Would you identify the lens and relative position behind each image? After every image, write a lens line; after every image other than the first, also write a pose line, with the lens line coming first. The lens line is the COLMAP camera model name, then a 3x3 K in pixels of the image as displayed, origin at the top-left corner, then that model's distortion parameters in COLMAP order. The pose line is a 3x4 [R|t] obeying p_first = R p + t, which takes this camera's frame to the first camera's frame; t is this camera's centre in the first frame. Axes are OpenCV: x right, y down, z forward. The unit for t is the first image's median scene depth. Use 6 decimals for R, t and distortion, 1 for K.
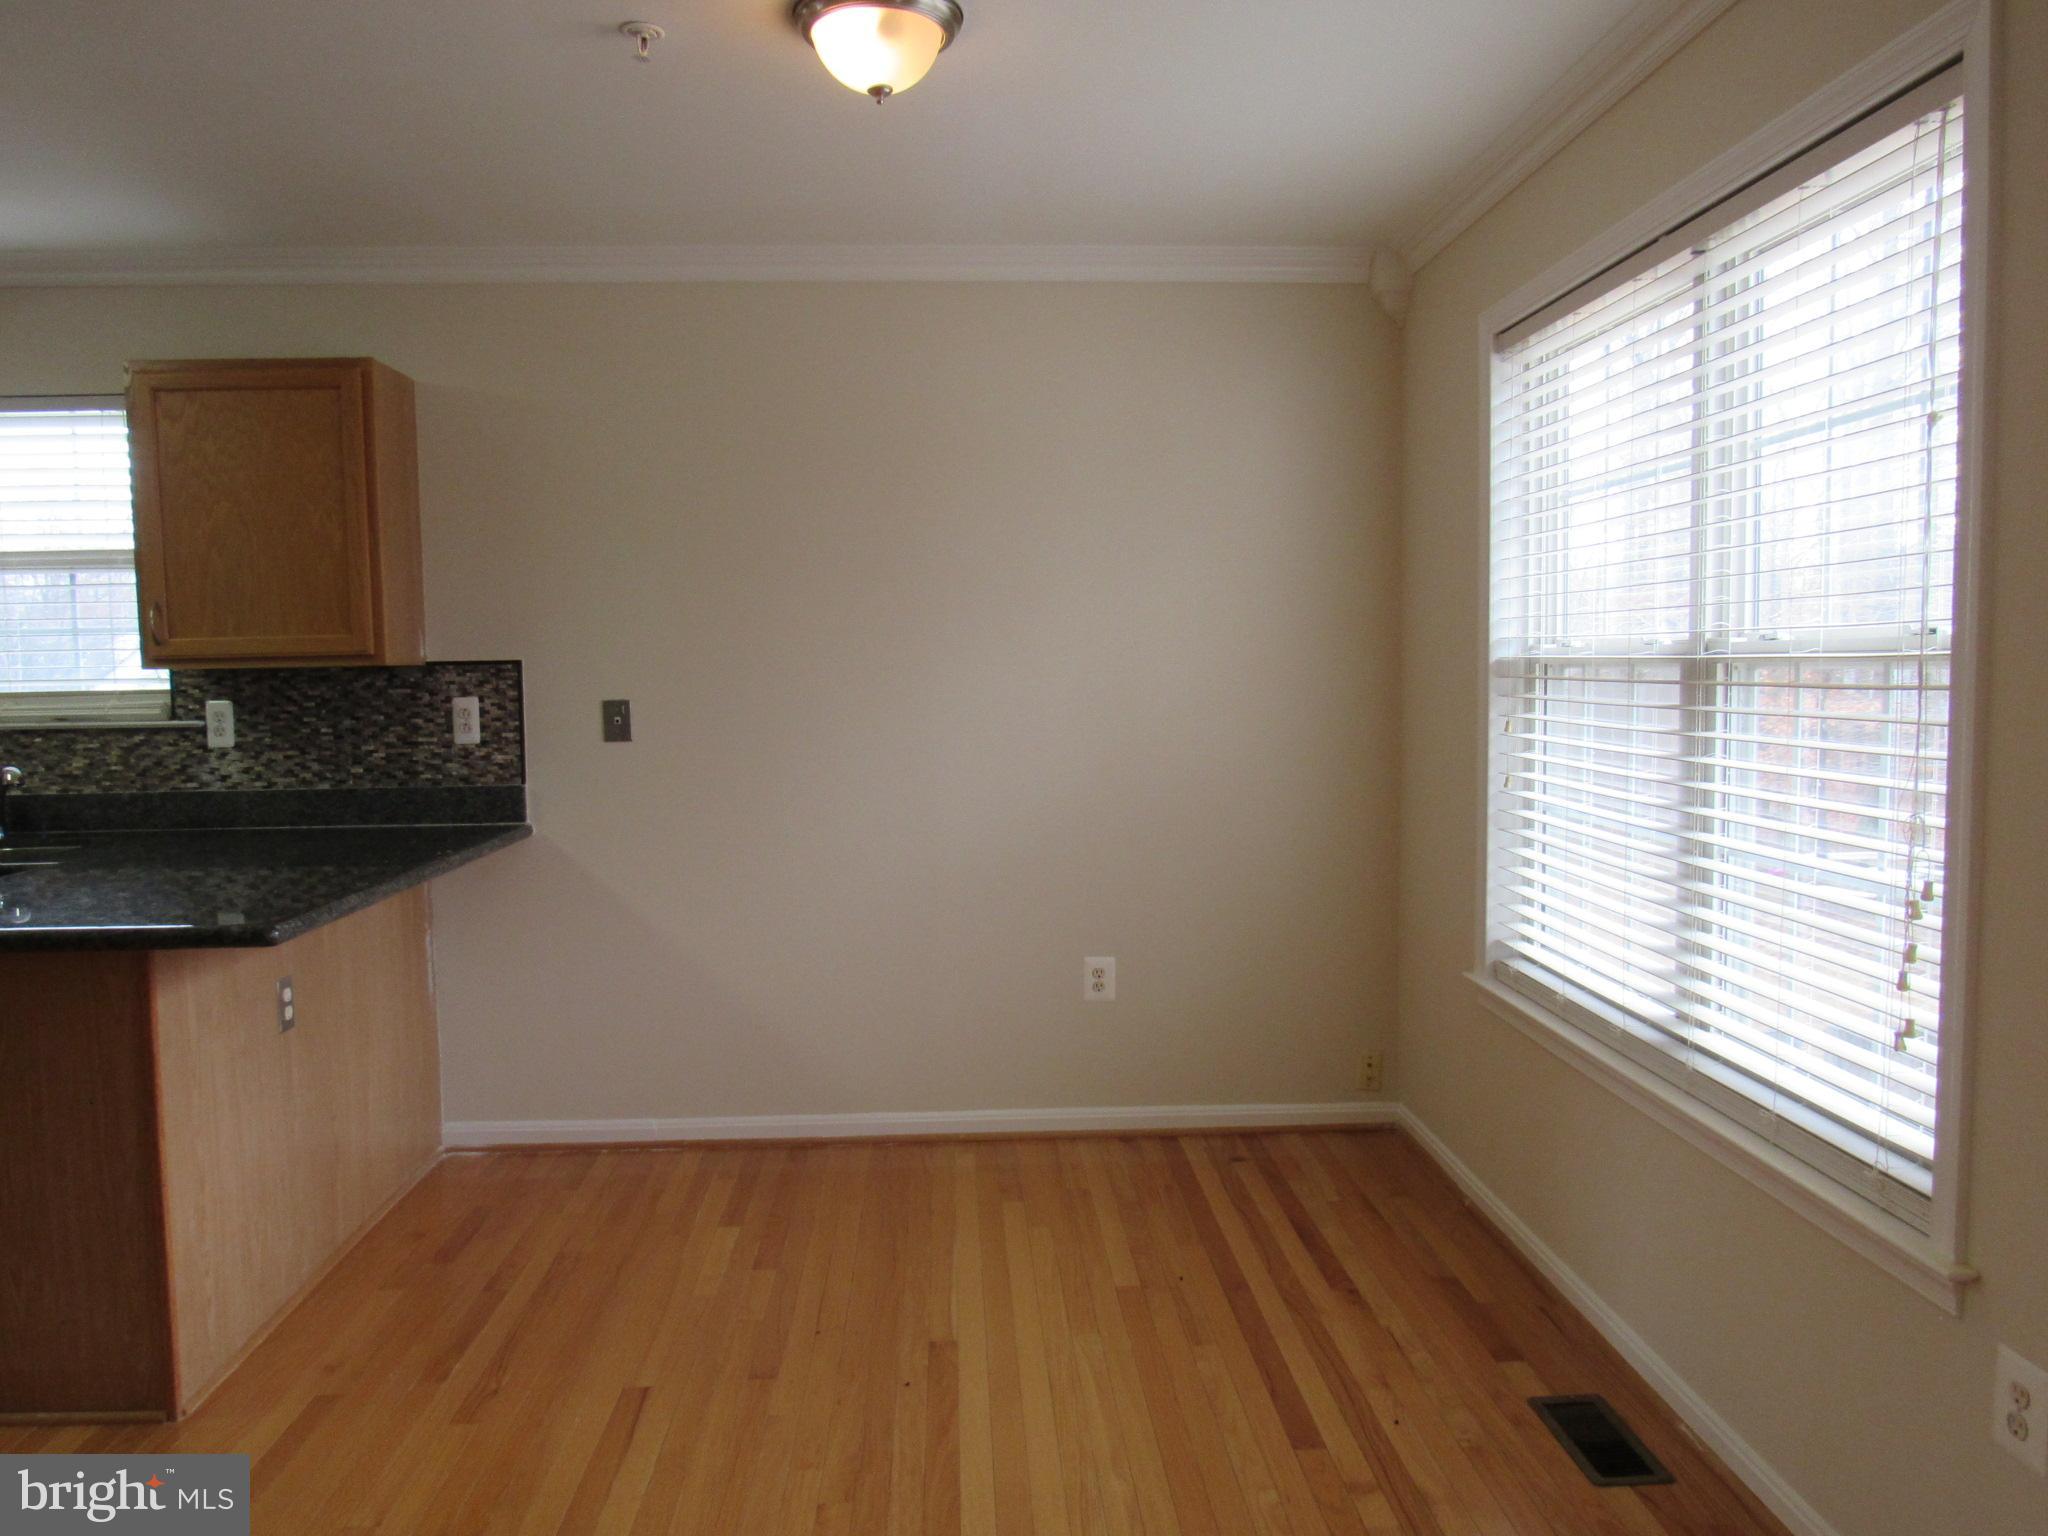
lens RADIAL K [[1463.8, 0, 1024.0], [0, 1463.8, 768.0], [0, 0, 1]] dist [-0.005407, -0.001300]
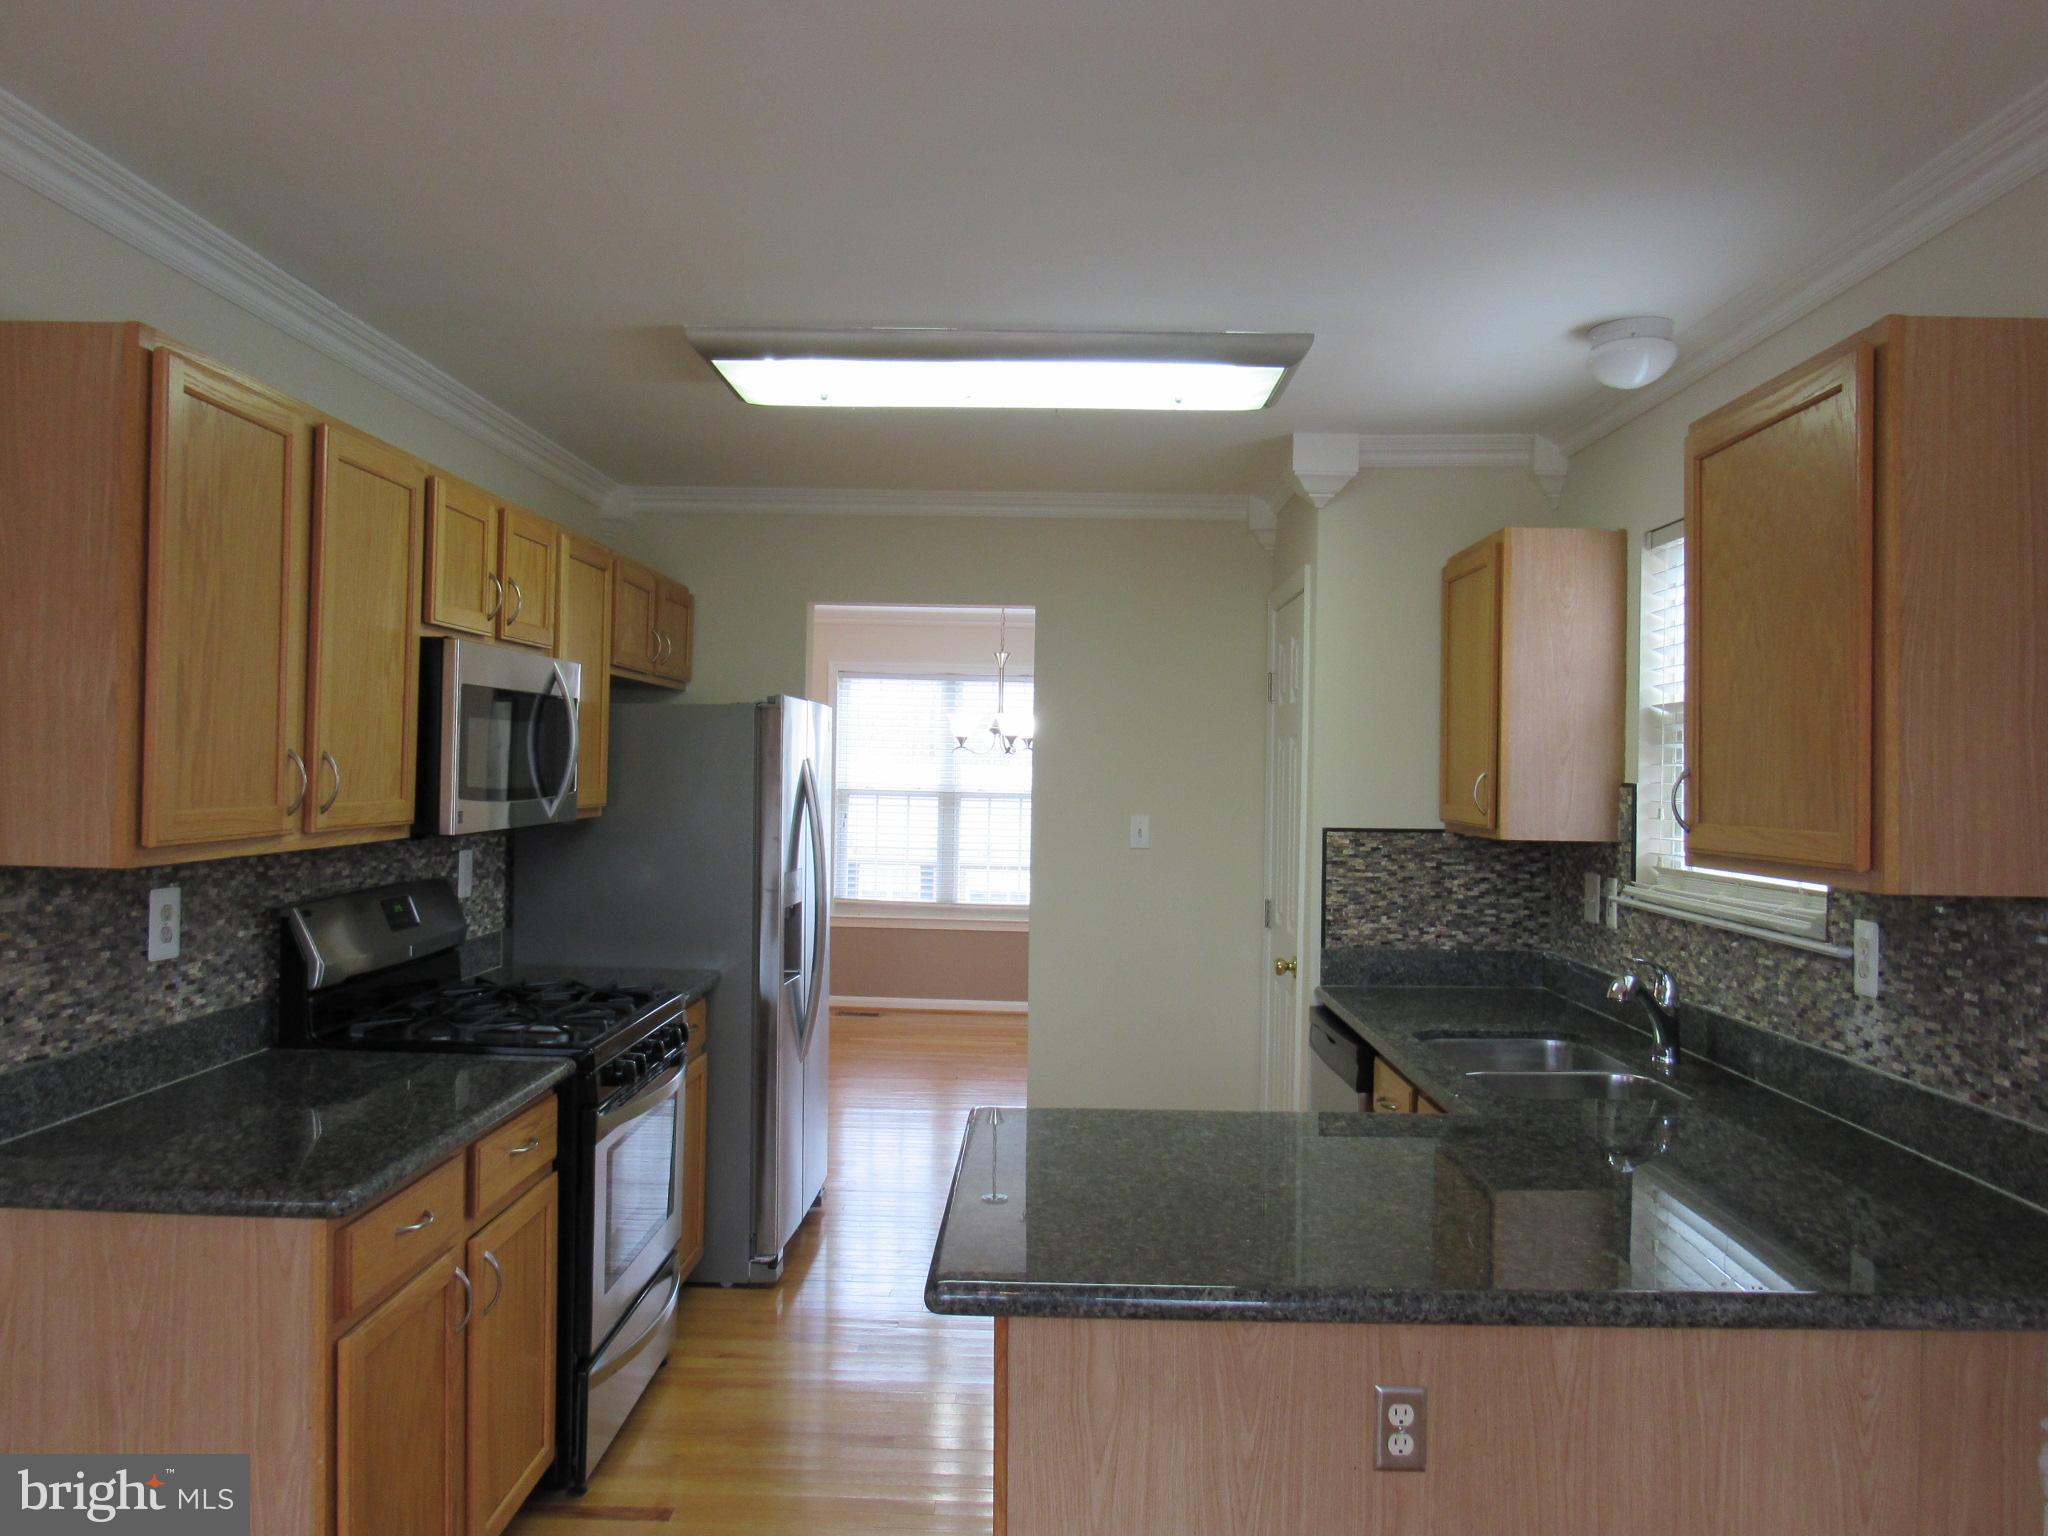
lens RADIAL K [[1463.8, 0, 1024.0], [0, 1463.8, 768.0], [0, 0, 1]] dist [-0.005407, -0.001300]
pose [[-0.064728, 0.013163, -0.997816, 0.095928], [-0.086304, 0.996093, 0.018739, -0.092079], [0.994164, 0.087328, -0.063339, 0.676479]]
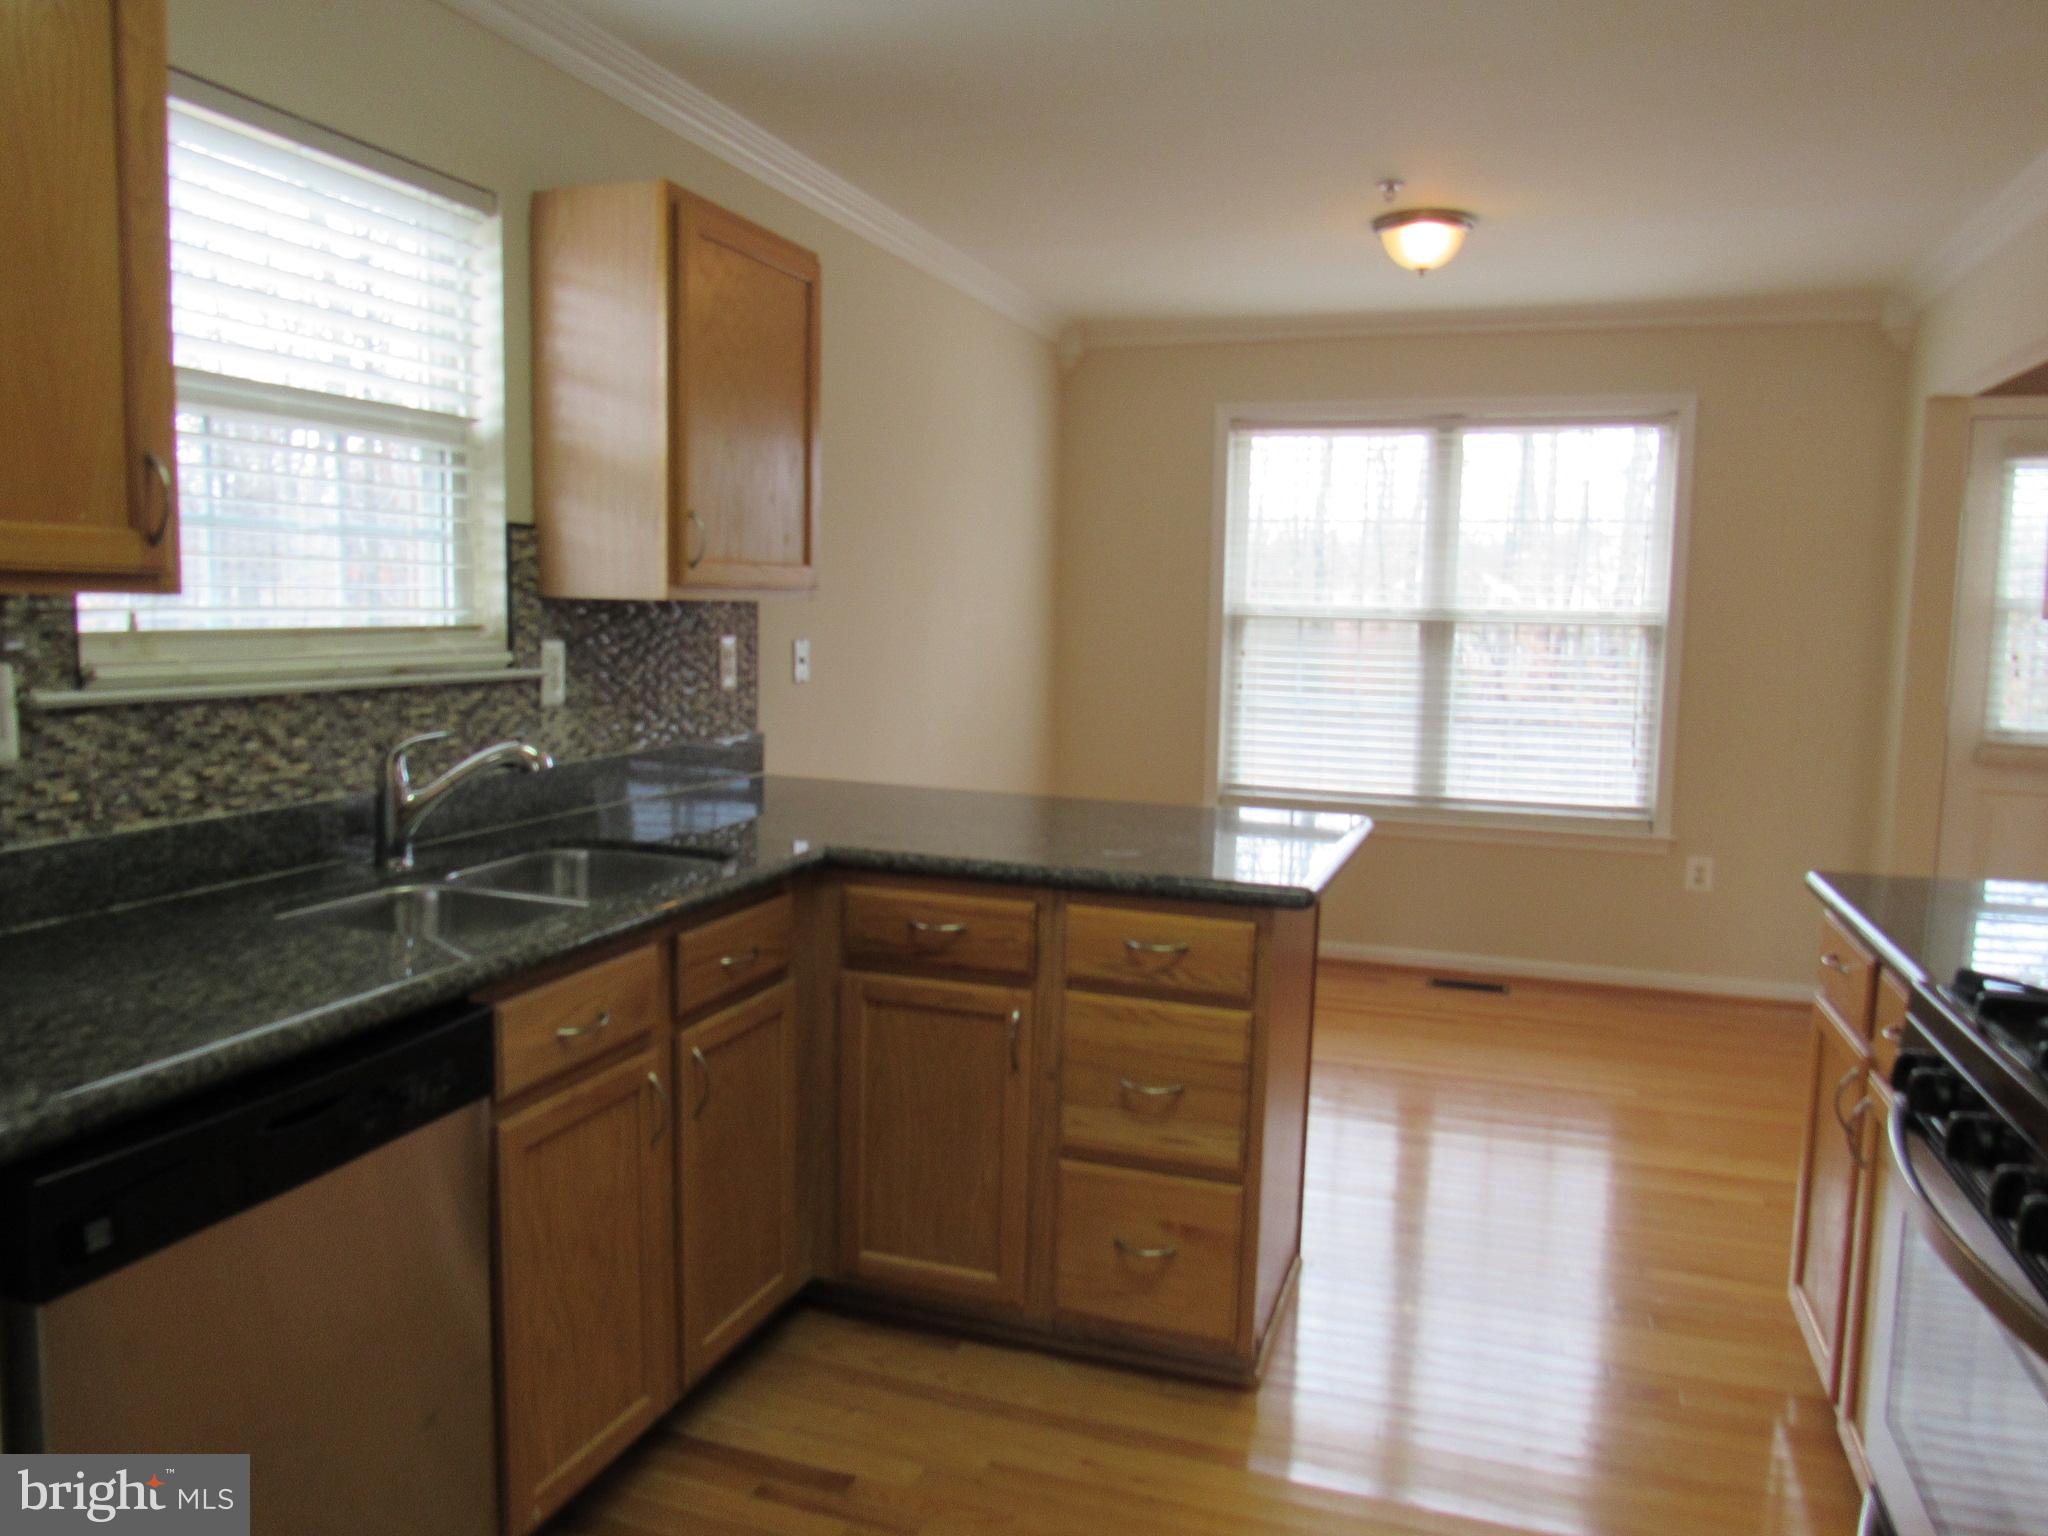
lens RADIAL K [[1463.8, 0, 1024.0], [0, 1463.8, 768.0], [0, 0, 1]] dist [-0.005407, -0.001300]
pose [[0.371942, -0.082391, 0.924592, -1.147147], [0.043743, 0.996502, 0.071202, -0.024416], [-0.927225, 0.013961, 0.374245, 0.509760]]
